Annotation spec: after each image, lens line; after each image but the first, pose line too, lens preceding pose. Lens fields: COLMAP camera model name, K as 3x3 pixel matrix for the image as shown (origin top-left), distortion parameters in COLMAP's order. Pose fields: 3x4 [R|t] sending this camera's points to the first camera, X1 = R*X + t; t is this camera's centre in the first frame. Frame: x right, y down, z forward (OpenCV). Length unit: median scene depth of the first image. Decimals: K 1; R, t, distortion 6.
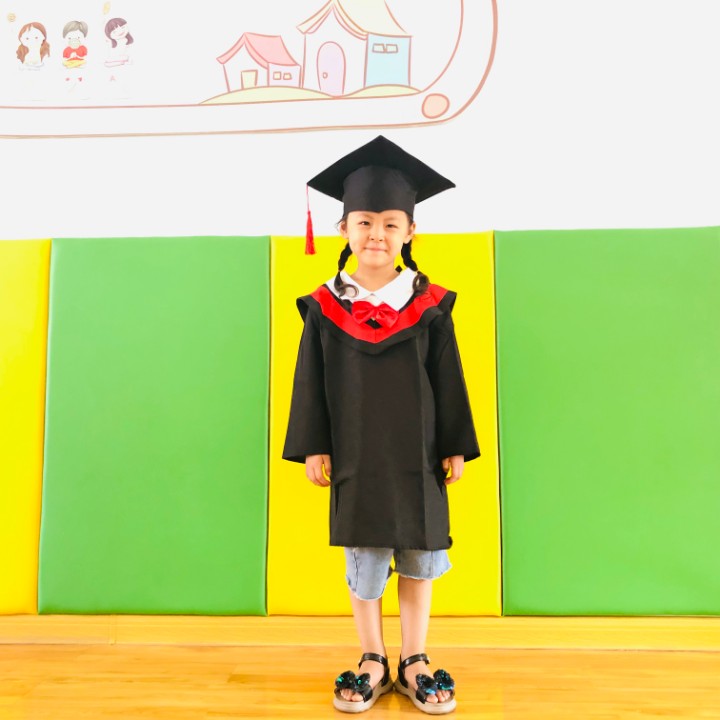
lens RADIAL K [[799.2, 0, 357.2], [0, 799.2, 357.7], [0, 0, 1]] dist [0.036765, 0.000000]
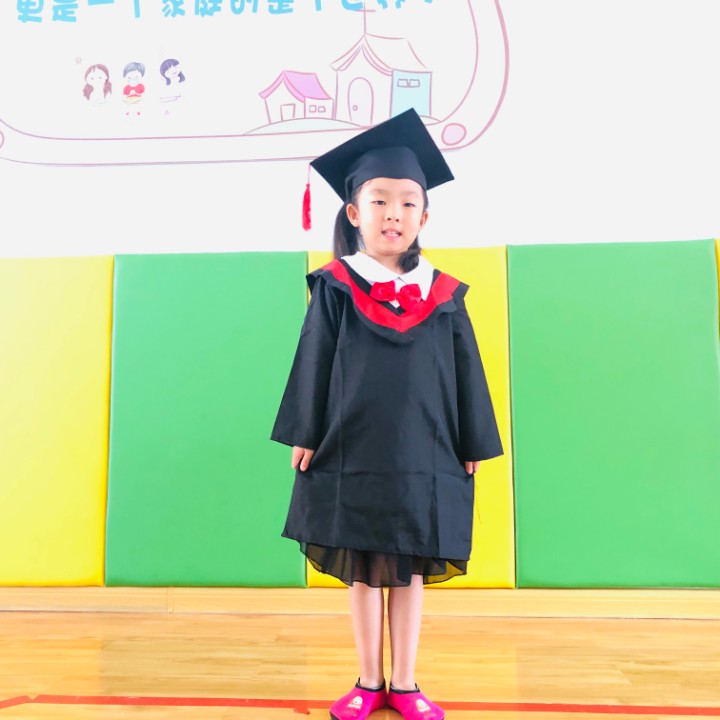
lens RADIAL K [[799.2, 0, 354.5], [0, 799.2, 358.8], [0, 0, 1]] dist [0.036765, 0.000000]
pose [[0.999648, -0.004703, -0.026117, -0.013550], [0.004646, 0.999987, -0.002238, 0.002284], [0.026127, 0.002115, 0.999656, -0.123791]]
